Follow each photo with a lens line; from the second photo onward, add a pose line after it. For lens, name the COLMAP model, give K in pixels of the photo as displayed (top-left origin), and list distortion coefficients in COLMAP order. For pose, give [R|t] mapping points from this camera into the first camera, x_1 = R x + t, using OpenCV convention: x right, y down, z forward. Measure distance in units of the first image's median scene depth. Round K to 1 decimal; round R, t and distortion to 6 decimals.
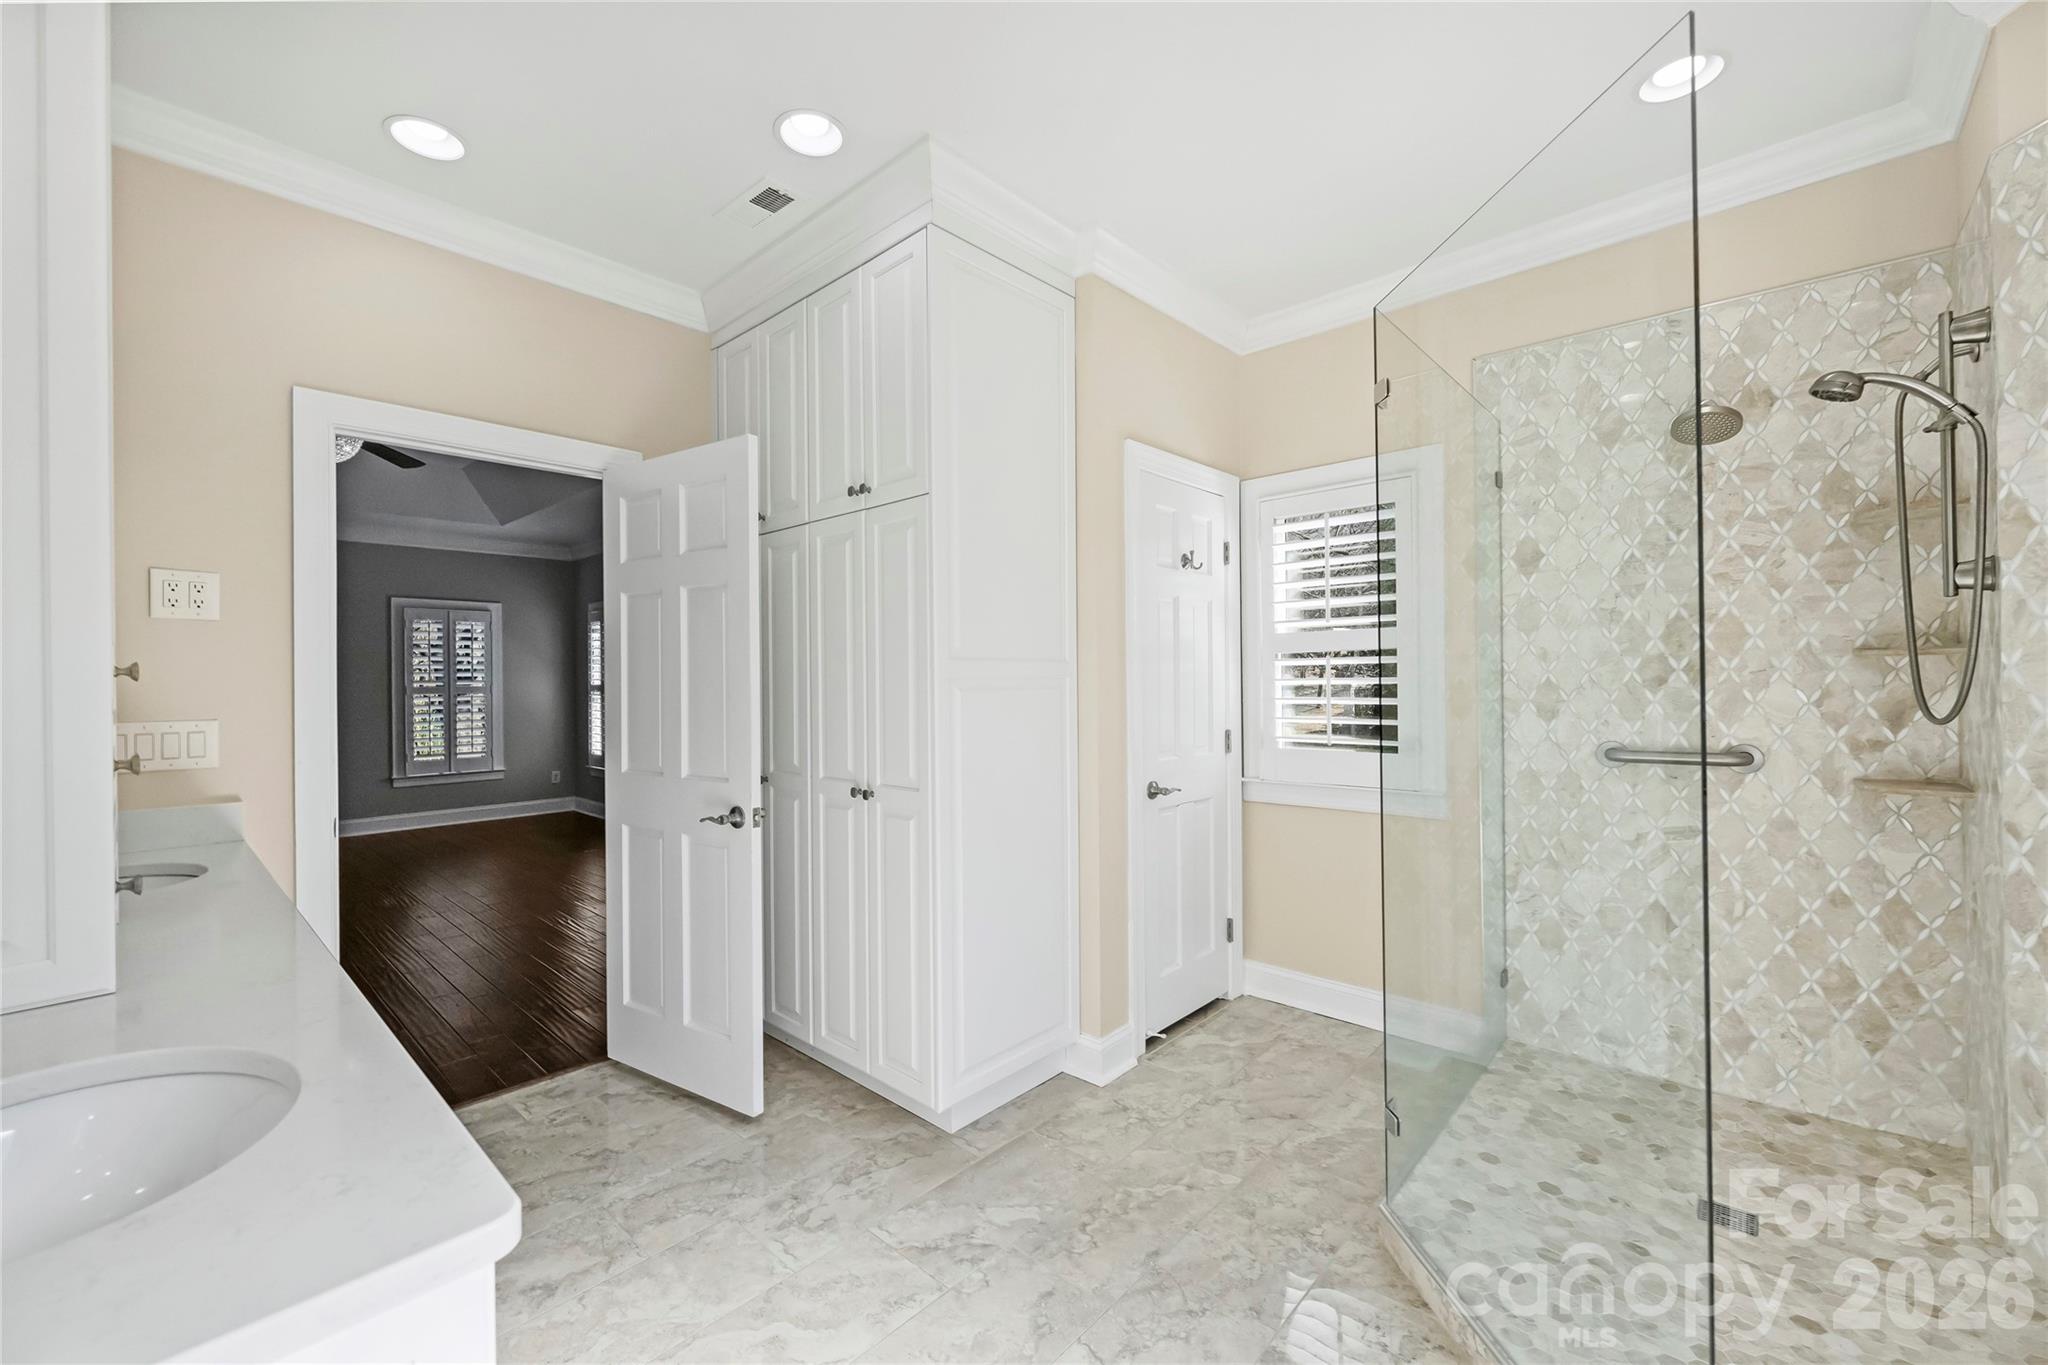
lens RADIAL K [[824.0, 0, 1027.7], [0, 824.0, 678.3], [0, 0, 1]] dist [-0.004133, -0.000249]
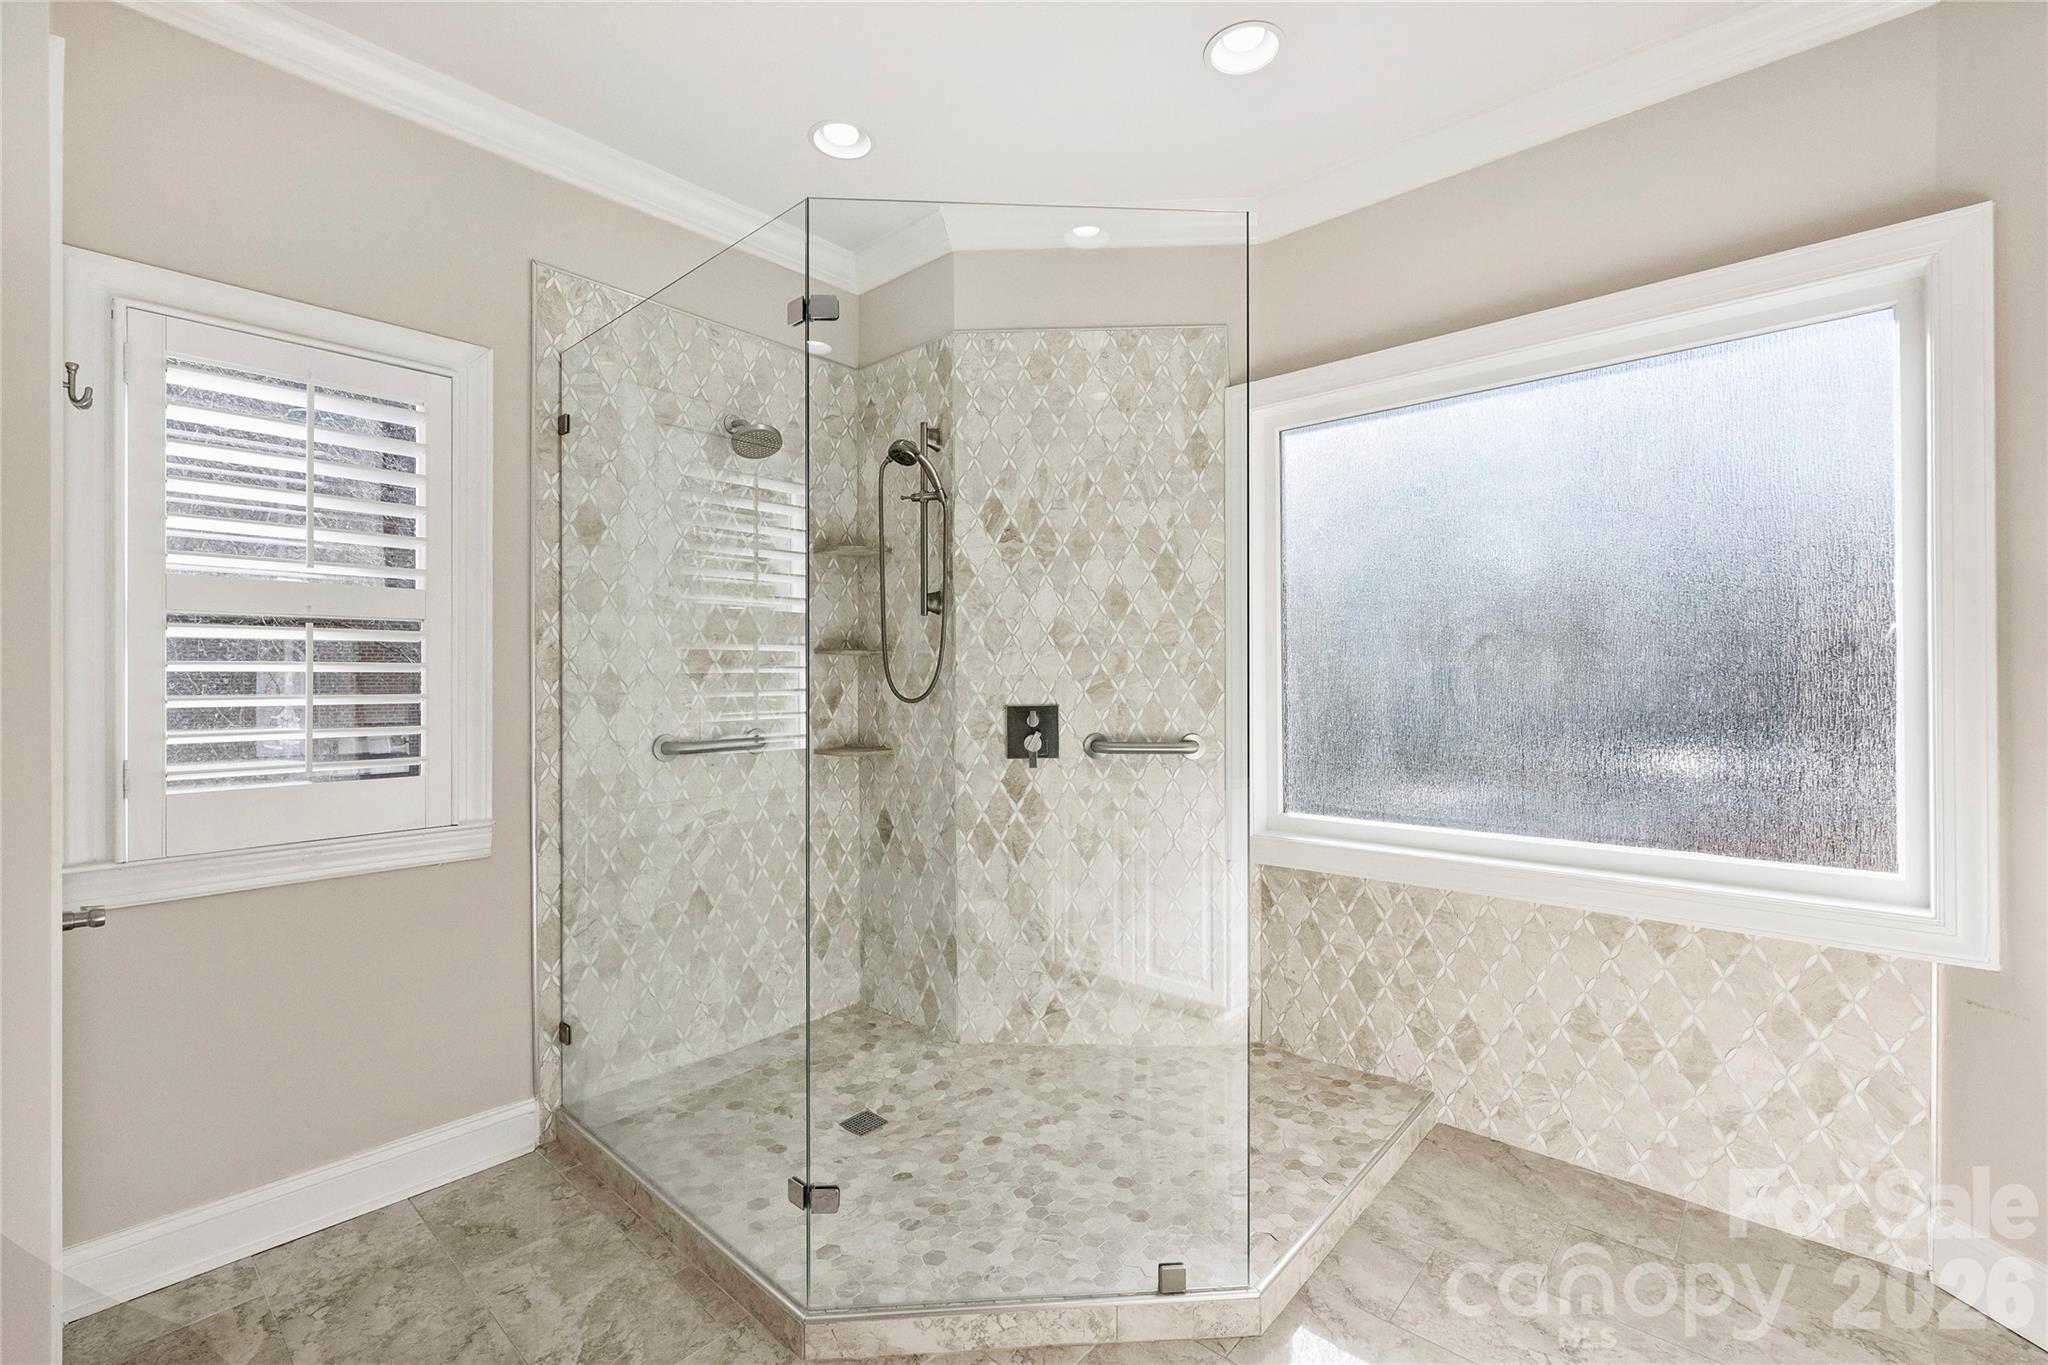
lens RADIAL K [[880.7, 0, 1020.0], [0, 880.7, 673.4], [0, 0, 1]] dist [-0.004037, 0.000544]
pose [[-0.004259, 0.014716, 0.999883, -0.316639], [-0.001839, 0.999890, -0.014724, 0.019212], [-0.999989, -0.001901, -0.004231, 0.576562]]
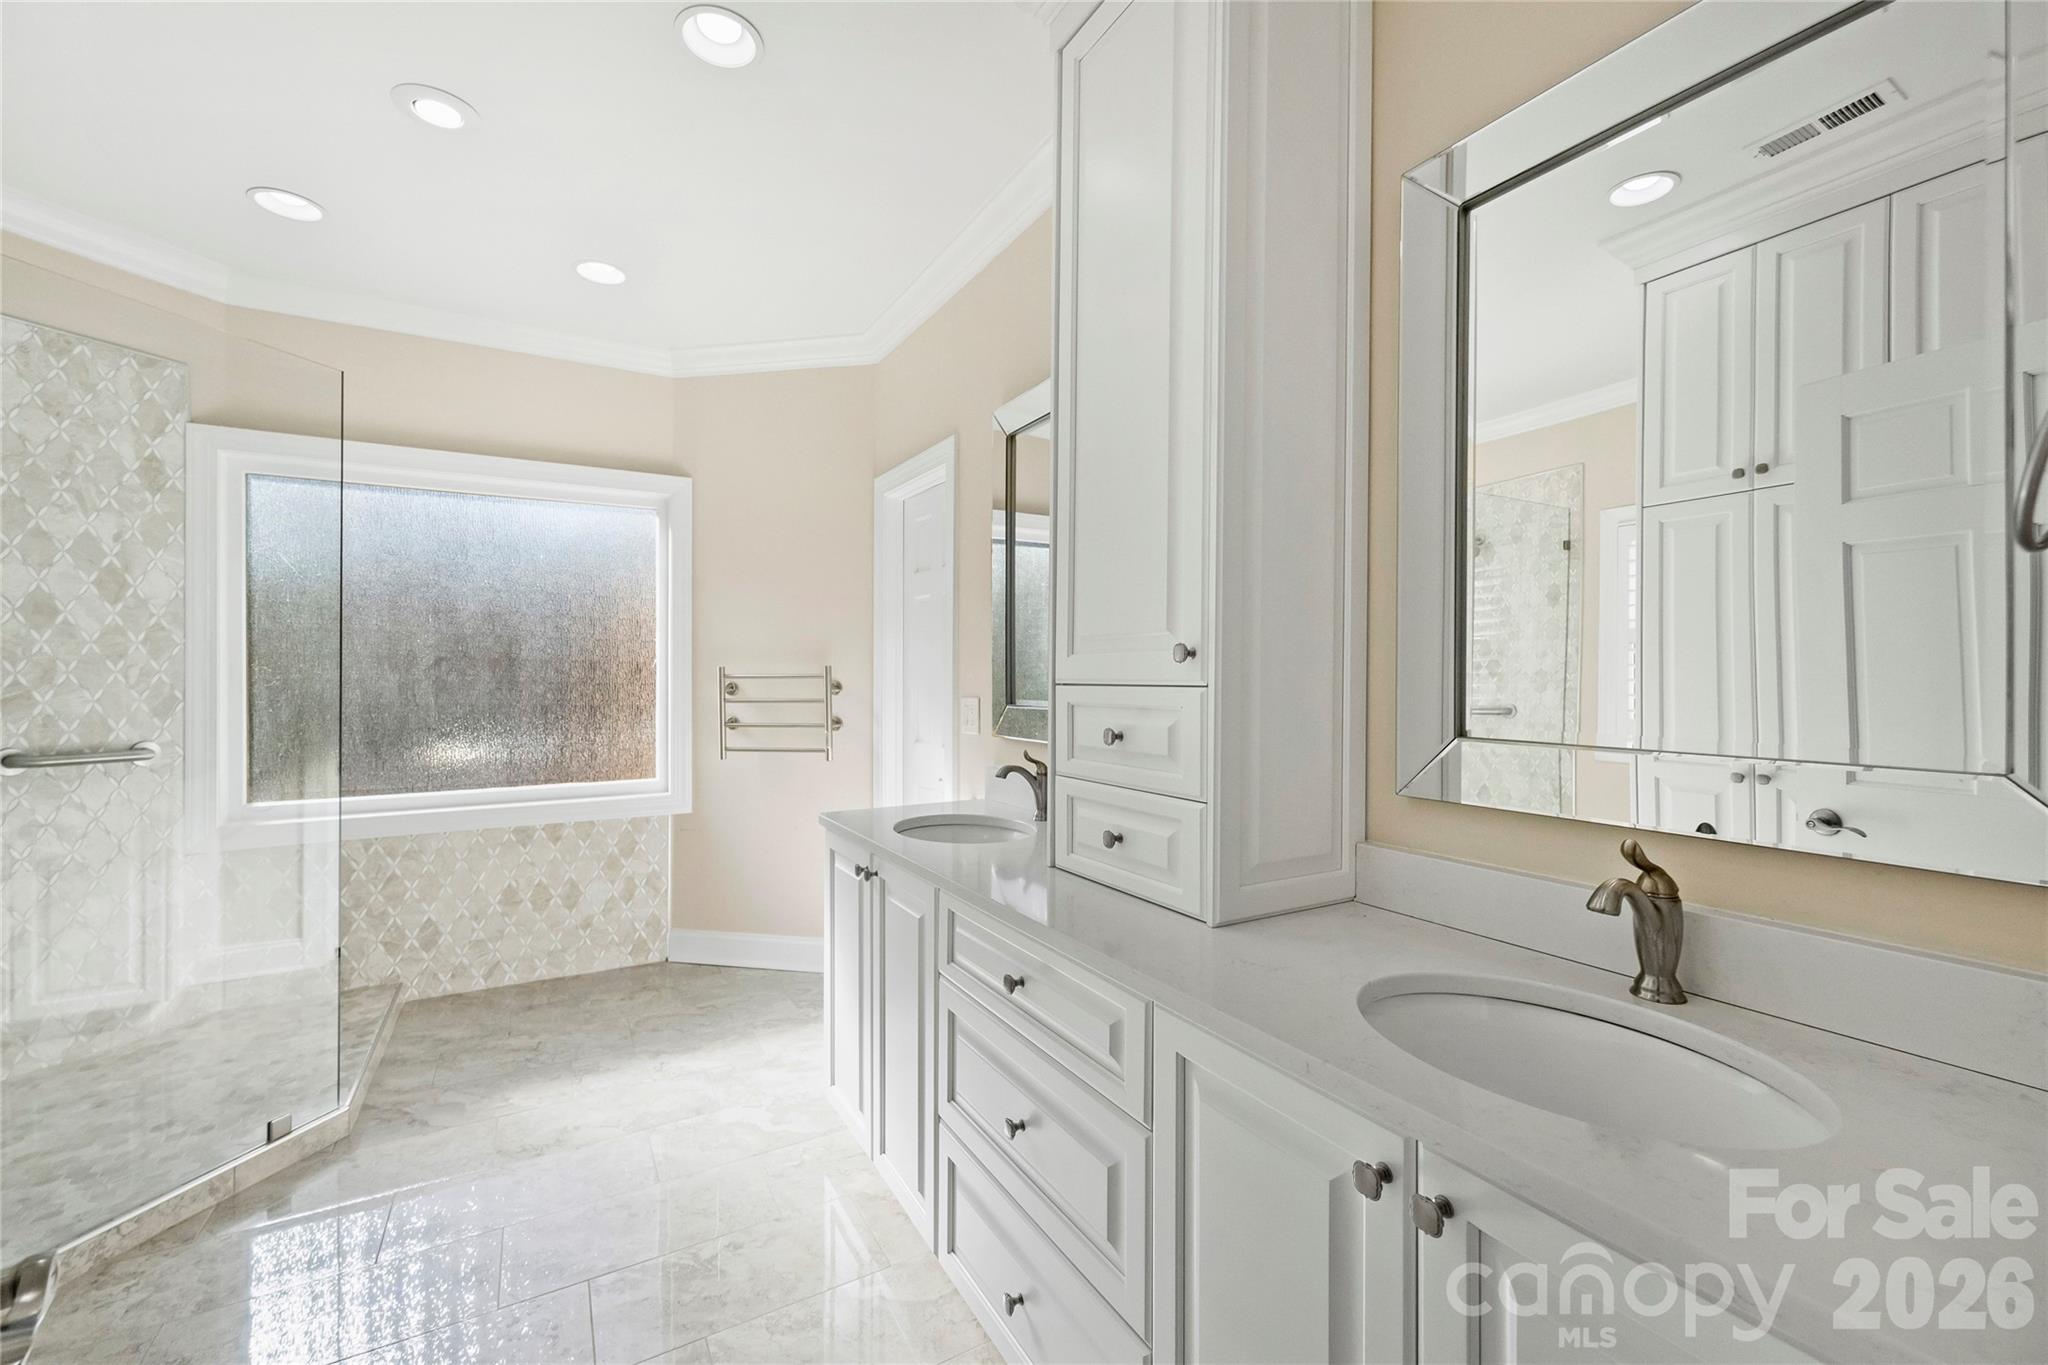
lens RADIAL K [[824.0, 0, 1019.6], [0, 824.0, 676.9], [0, 0, 1]] dist [-0.004133, -0.000249]
pose [[-0.953649, 0.012484, 0.300661, -0.630706], [0.010536, 0.999912, -0.008099, 0.014218], [-0.300736, -0.004556, -0.953697, 1.026191]]
